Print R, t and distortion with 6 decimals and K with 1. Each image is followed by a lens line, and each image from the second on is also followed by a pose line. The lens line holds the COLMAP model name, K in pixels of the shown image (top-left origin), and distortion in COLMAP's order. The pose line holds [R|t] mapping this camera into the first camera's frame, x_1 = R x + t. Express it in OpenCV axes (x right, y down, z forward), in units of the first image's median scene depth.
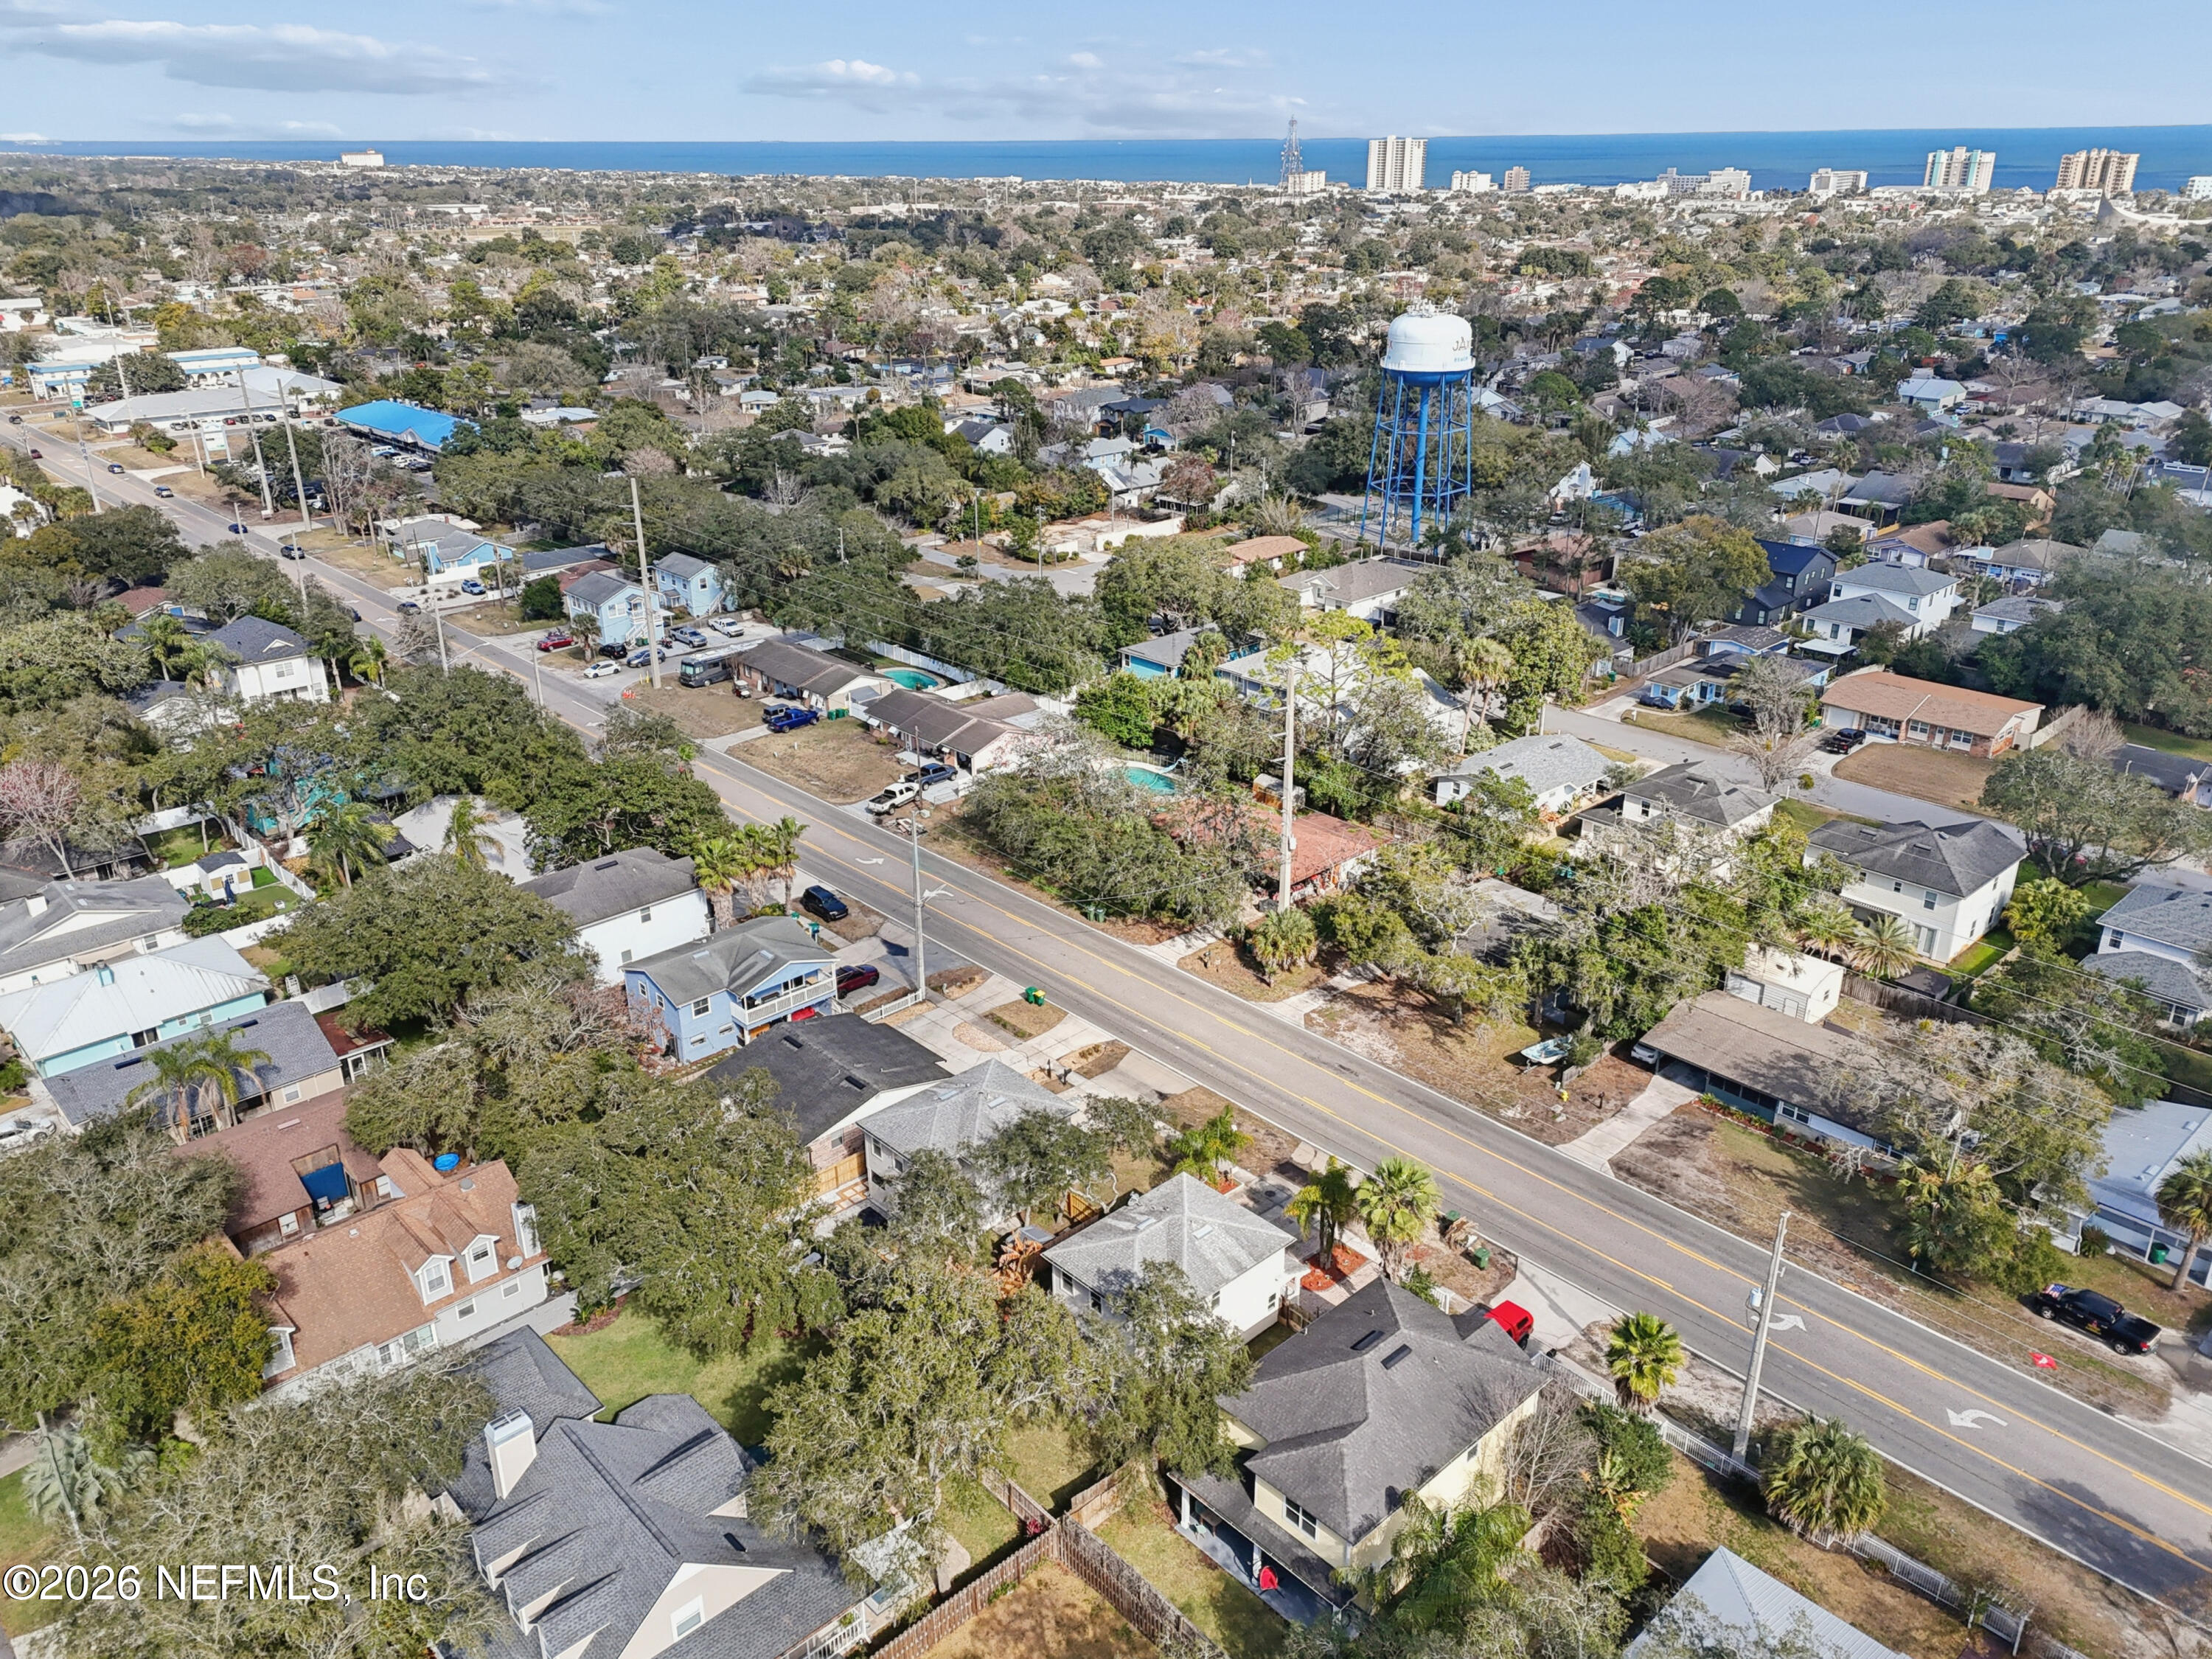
lens RADIAL K [[1626.7, 0, 1106.0], [0, 1626.7, 829.5], [0, 0, 1]] dist [0.082298, -0.062076]
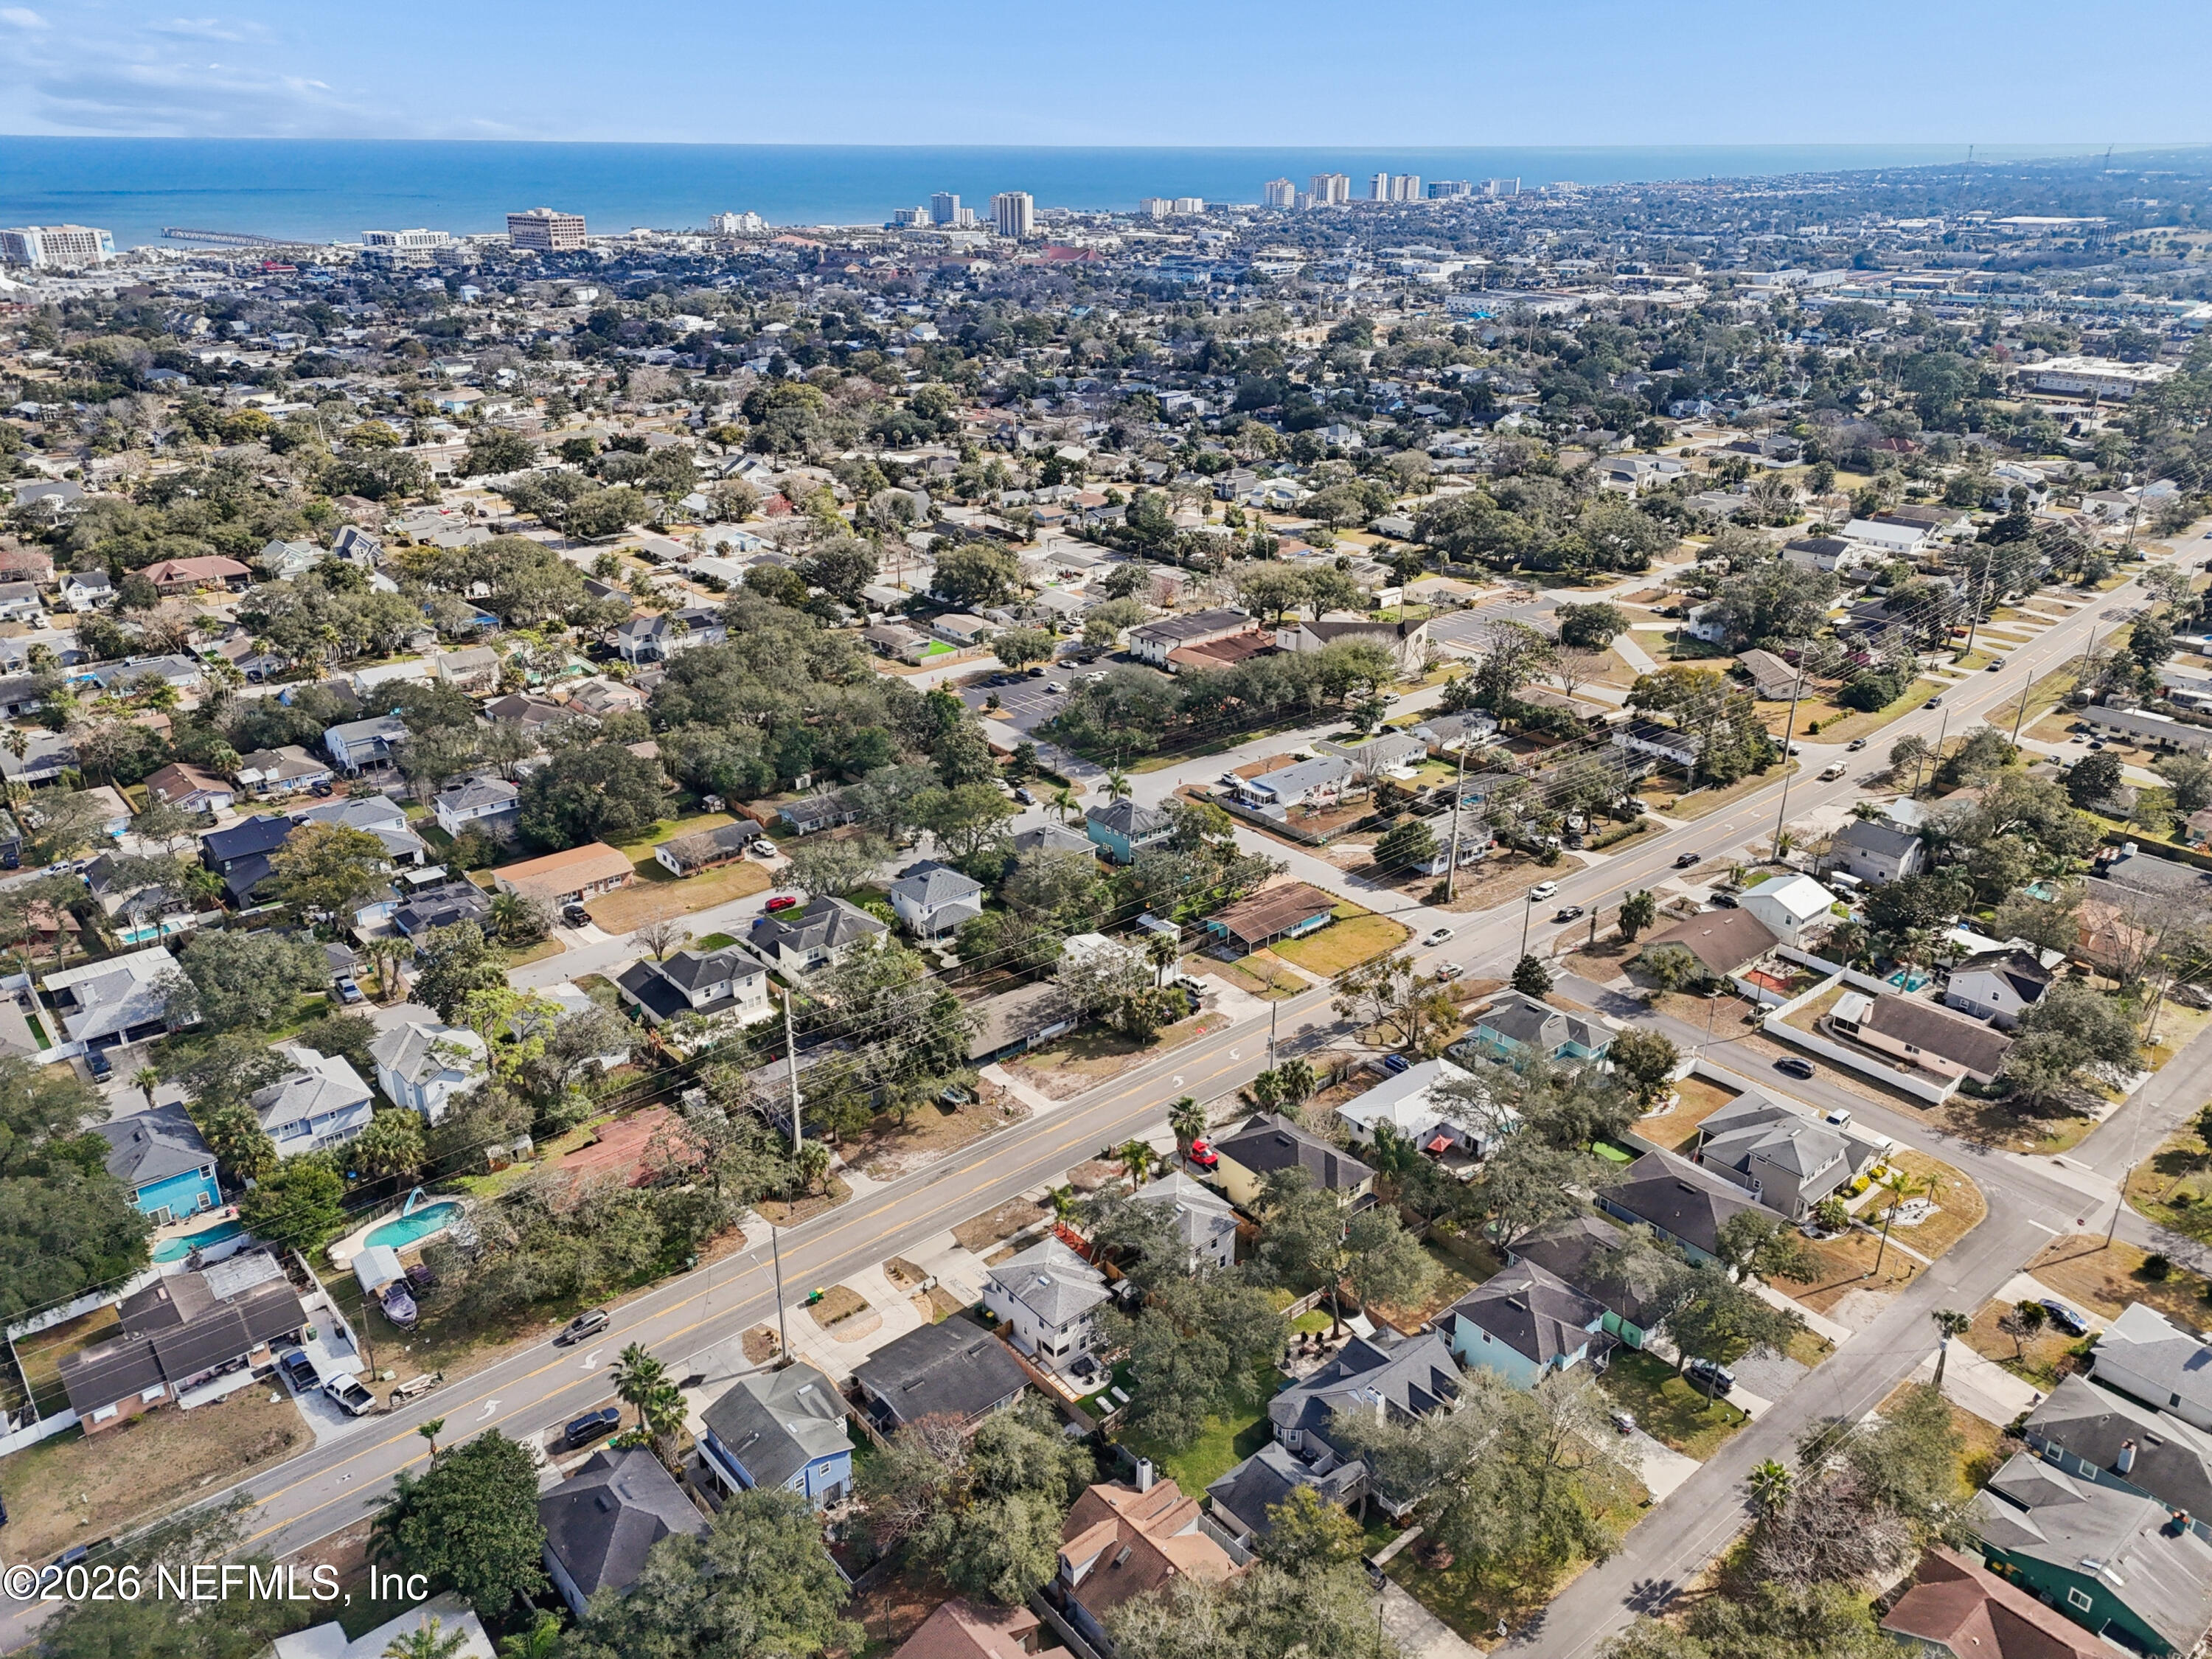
lens RADIAL K [[1604.7, 0, 1106.0], [0, 1604.7, 829.5], [0, 0, 1]] dist [0.113799, -0.117419]
pose [[0.056043, -0.384531, 0.921409, -0.875907], [0.391936, 0.857254, 0.333918, -0.452597], [-0.918284, 0.342420, 0.198754, 0.310666]]
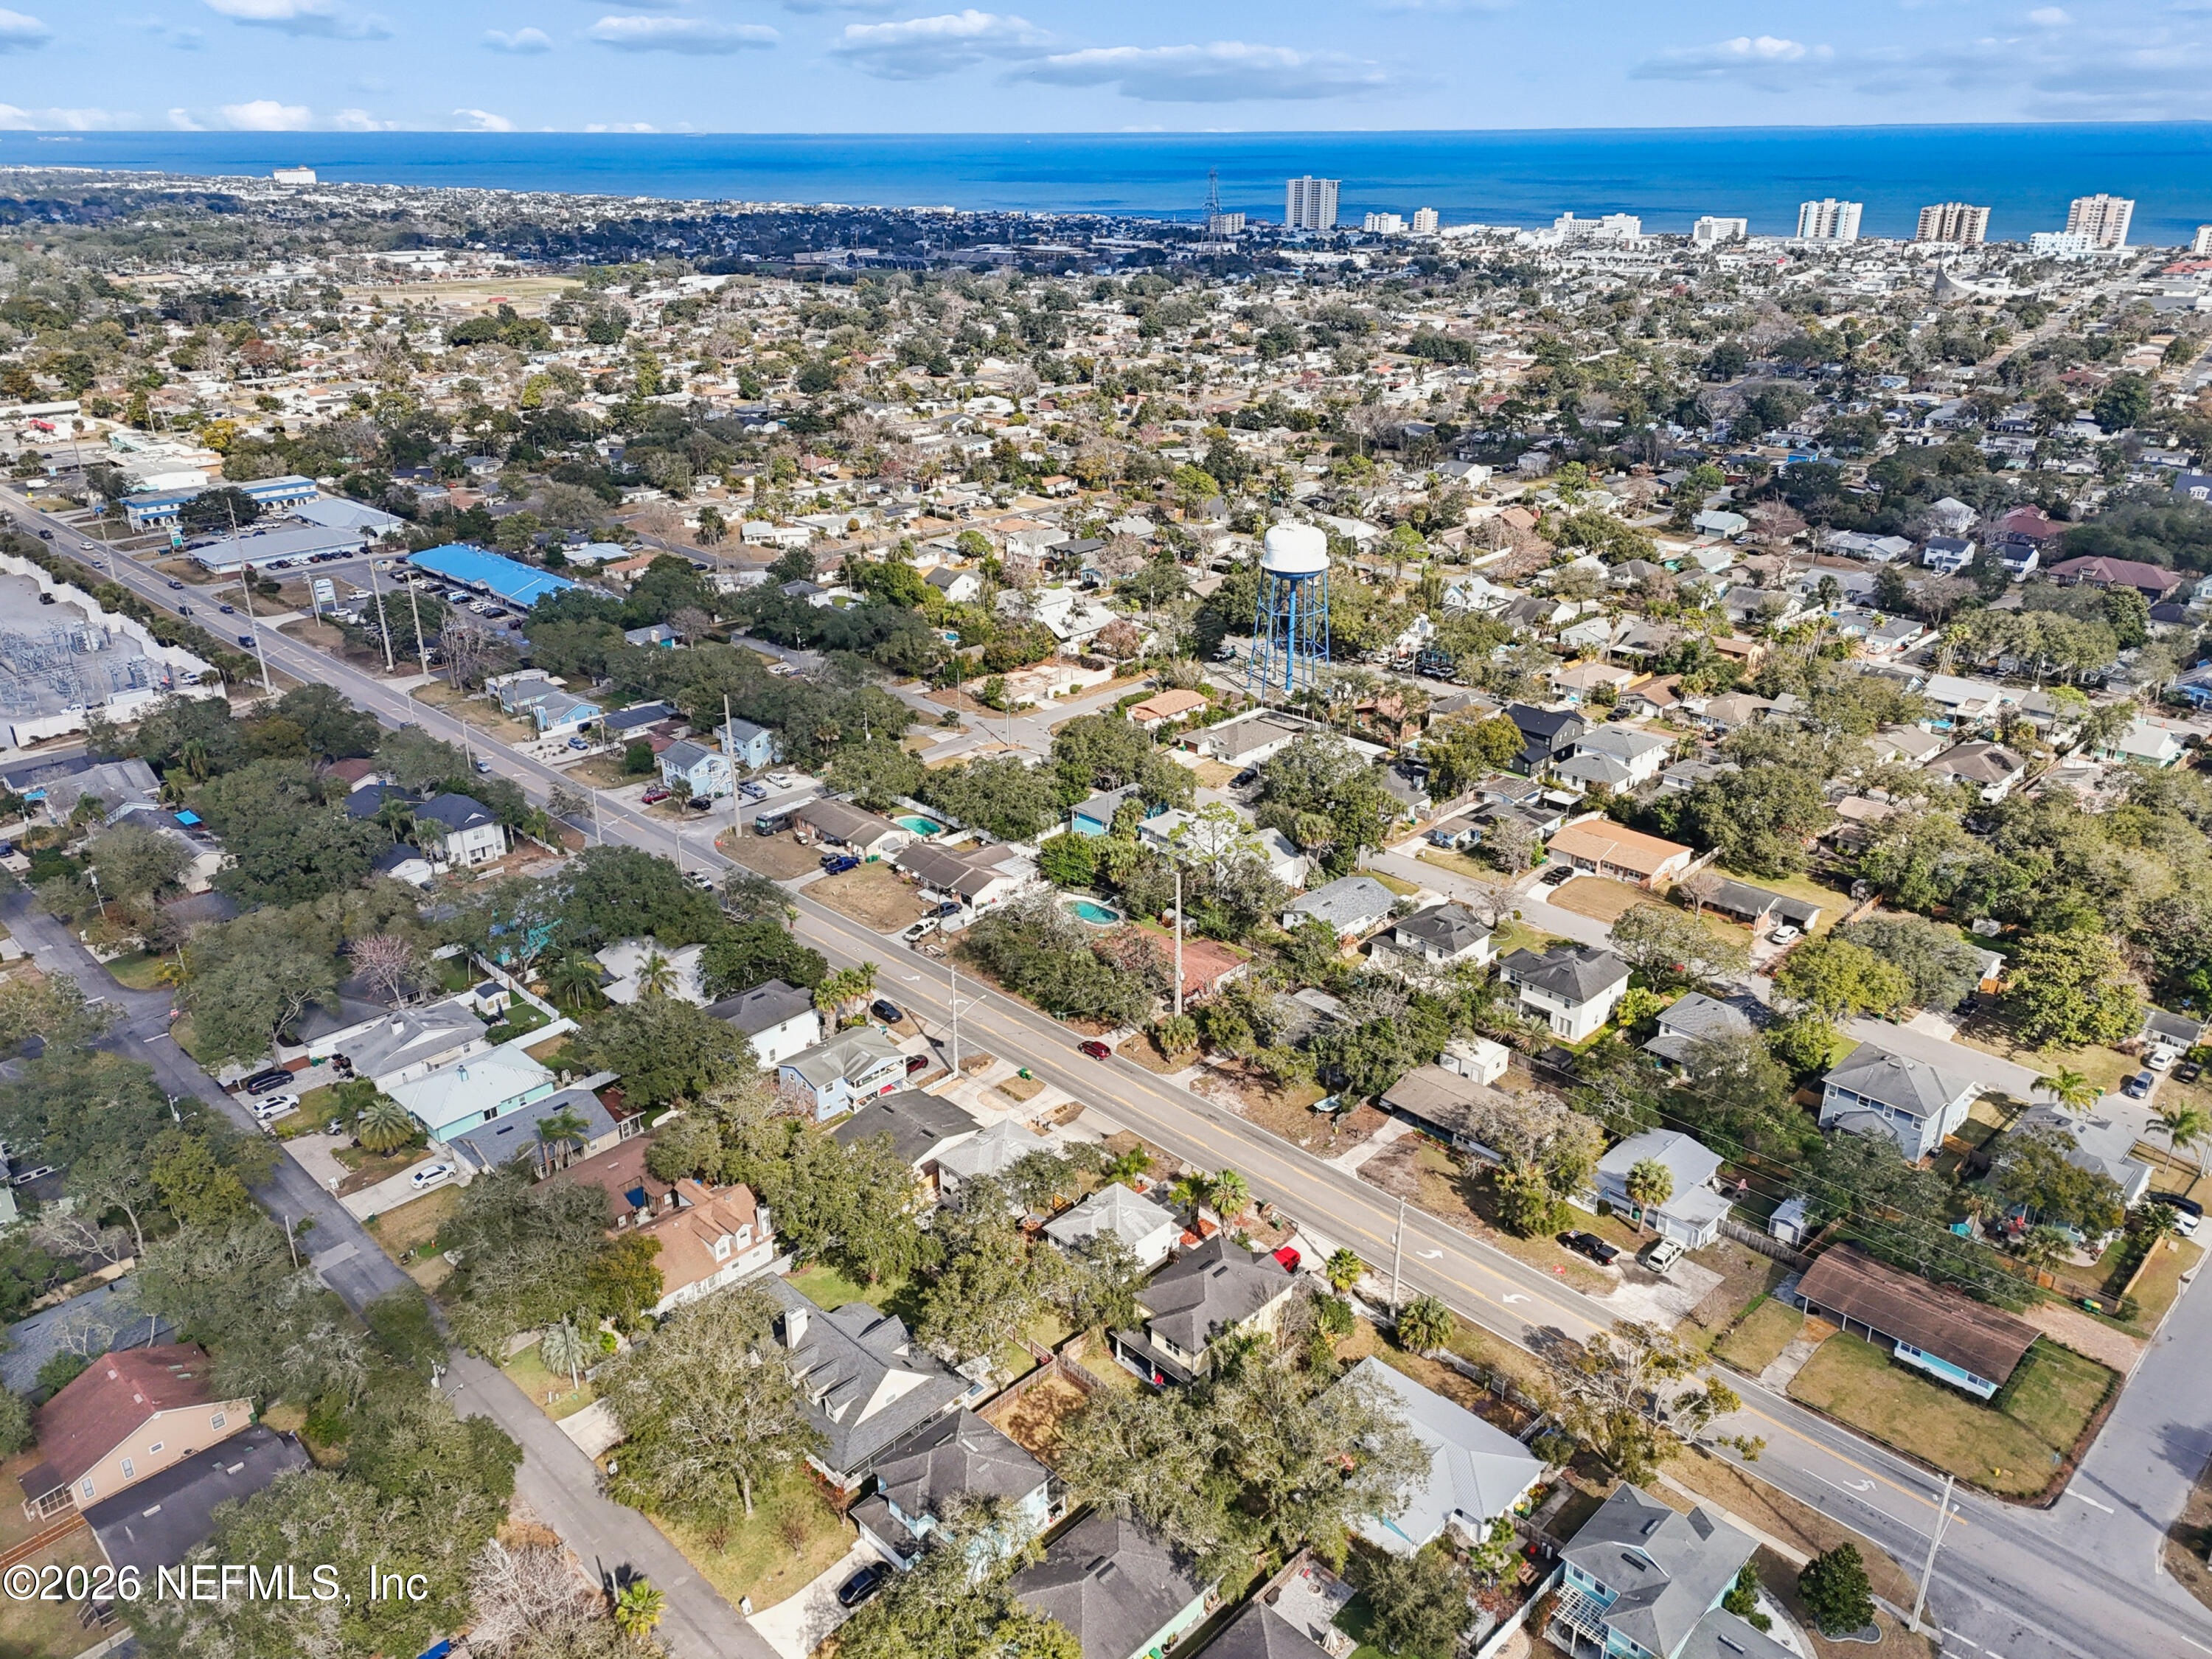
lens RADIAL K [[1604.7, 0, 1106.0], [0, 1604.7, 829.5], [0, 0, 1]] dist [0.113799, -0.117419]
pose [[0.999163, -0.013811, 0.038501, -0.017522], [0.013719, 0.999902, 0.002650, -0.115475], [-0.038534, -0.002120, 0.999255, -0.489496]]
